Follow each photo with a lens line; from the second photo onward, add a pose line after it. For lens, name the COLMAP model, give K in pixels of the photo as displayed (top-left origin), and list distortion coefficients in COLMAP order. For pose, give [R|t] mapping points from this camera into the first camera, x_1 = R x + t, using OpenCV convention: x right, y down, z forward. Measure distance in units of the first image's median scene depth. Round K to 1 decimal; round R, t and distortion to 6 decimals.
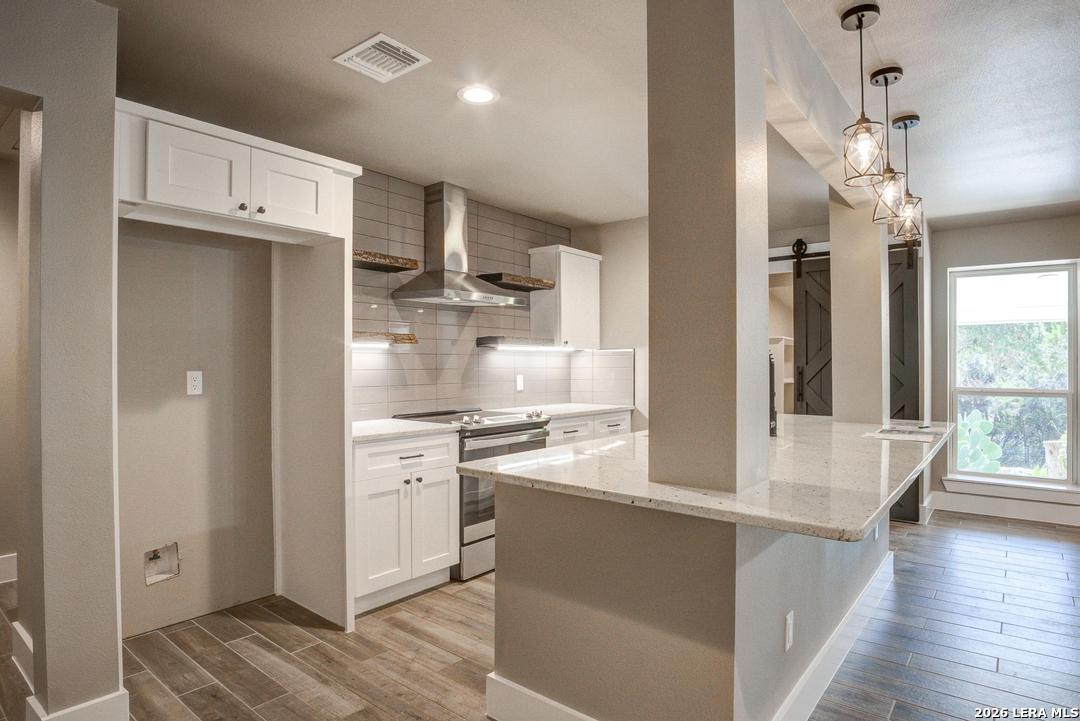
lens RADIAL K [[595.6, 0, 530.5], [0, 595.6, 362.3], [0, 0, 1]] dist [-0.047361, 0.007876]
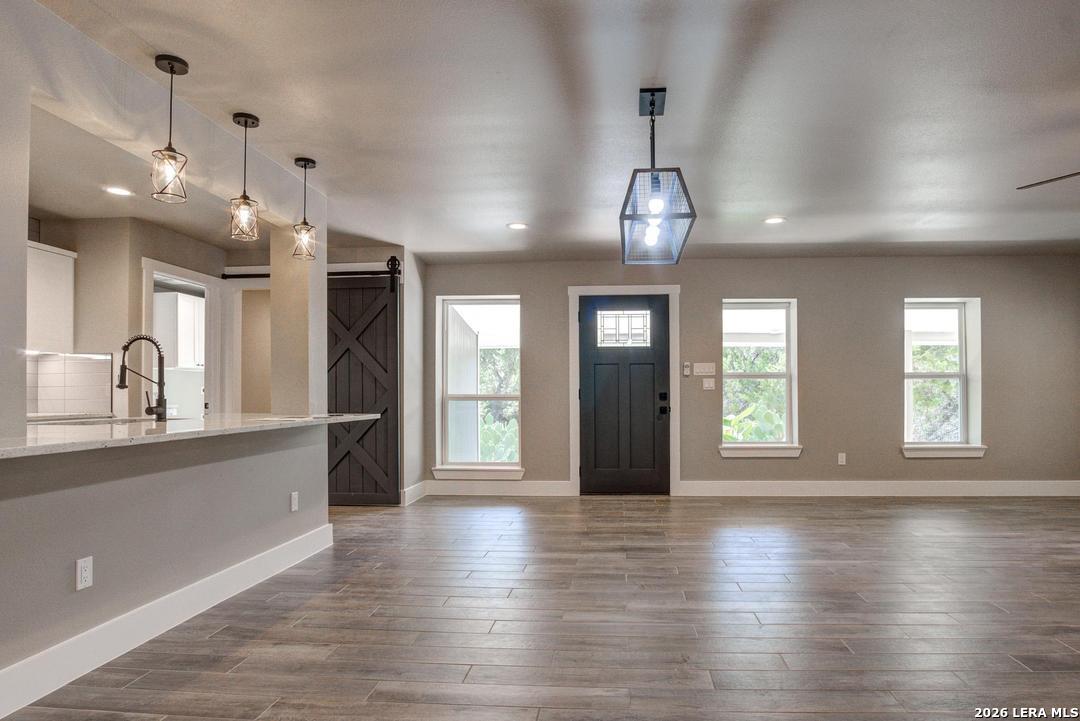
lens RADIAL K [[595.6, 0, 565.8], [0, 595.6, 386.3], [0, 0, 1]] dist [-0.047361, 0.007876]
pose [[0.807562, 0.003780, 0.589770, 0.287311], [-0.000542, 0.999984, -0.005666, 0.047187], [-0.589782, 0.004256, 0.807551, -0.251303]]
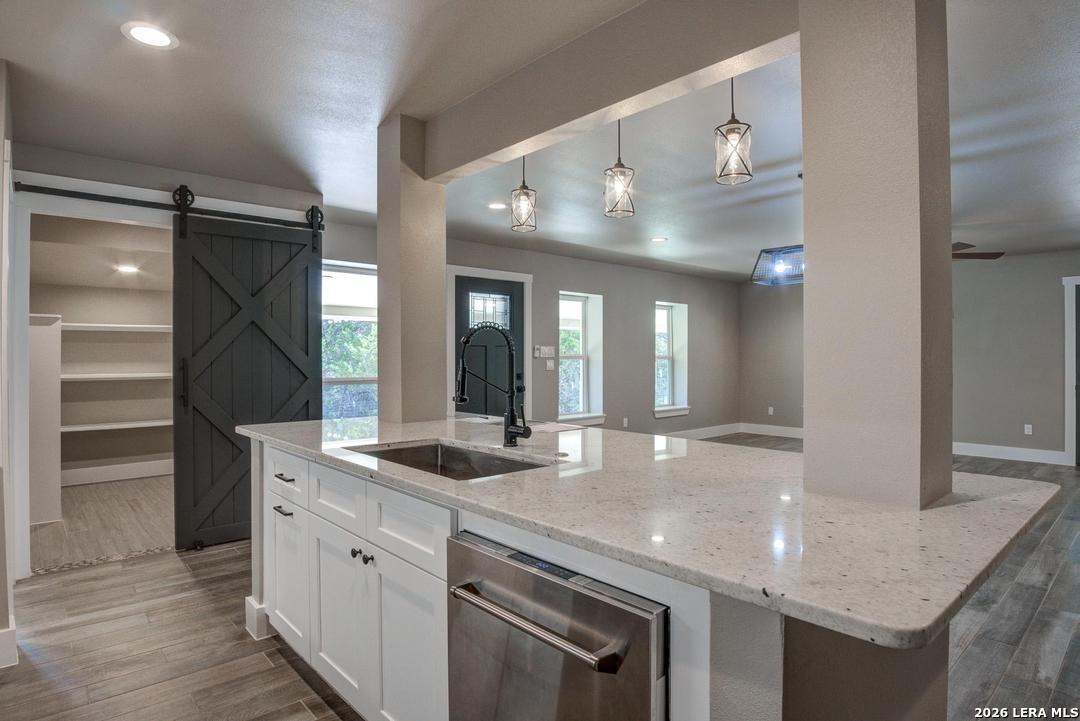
lens RADIAL K [[595.6, 0, 518.1], [0, 595.6, 363.8], [0, 0, 1]] dist [-0.047361, 0.007876]
pose [[0.164743, -0.012067, 0.986263, -0.276394], [-0.005727, 0.999897, 0.013190, 0.003424], [-0.986320, -0.007821, 0.164657, 0.633731]]
